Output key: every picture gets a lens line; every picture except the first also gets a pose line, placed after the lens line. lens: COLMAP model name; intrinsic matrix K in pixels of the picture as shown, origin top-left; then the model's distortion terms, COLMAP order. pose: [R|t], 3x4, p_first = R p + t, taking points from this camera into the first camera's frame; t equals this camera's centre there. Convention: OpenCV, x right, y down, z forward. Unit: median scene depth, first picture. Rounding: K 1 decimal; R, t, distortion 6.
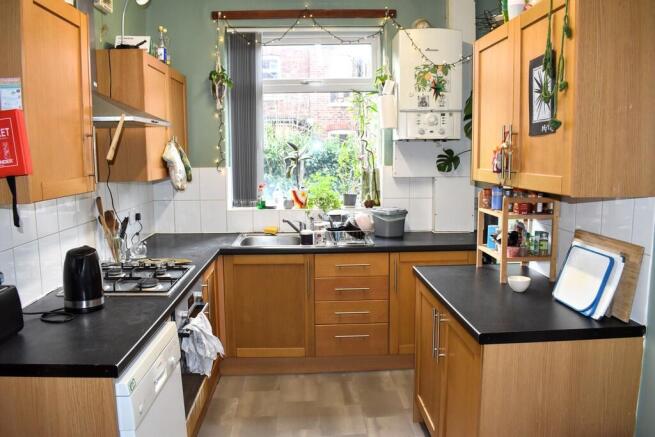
lens RADIAL K [[512.6, 0, 326.5], [0, 512.6, 215.9], [0, 0, 1]] dist [-0.092238, 0.009094]
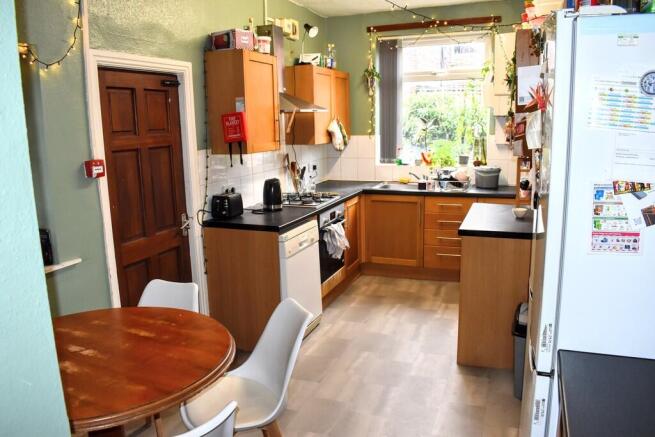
lens RADIAL K [[512.6, 0, 328.4], [0, 512.6, 218.2], [0, 0, 1]] dist [-0.092238, 0.009094]
pose [[0.918269, 0.061658, -0.391128, 0.297415], [-0.032964, 0.996277, 0.079663, 0.030433], [0.394584, -0.060259, 0.916882, -0.445425]]
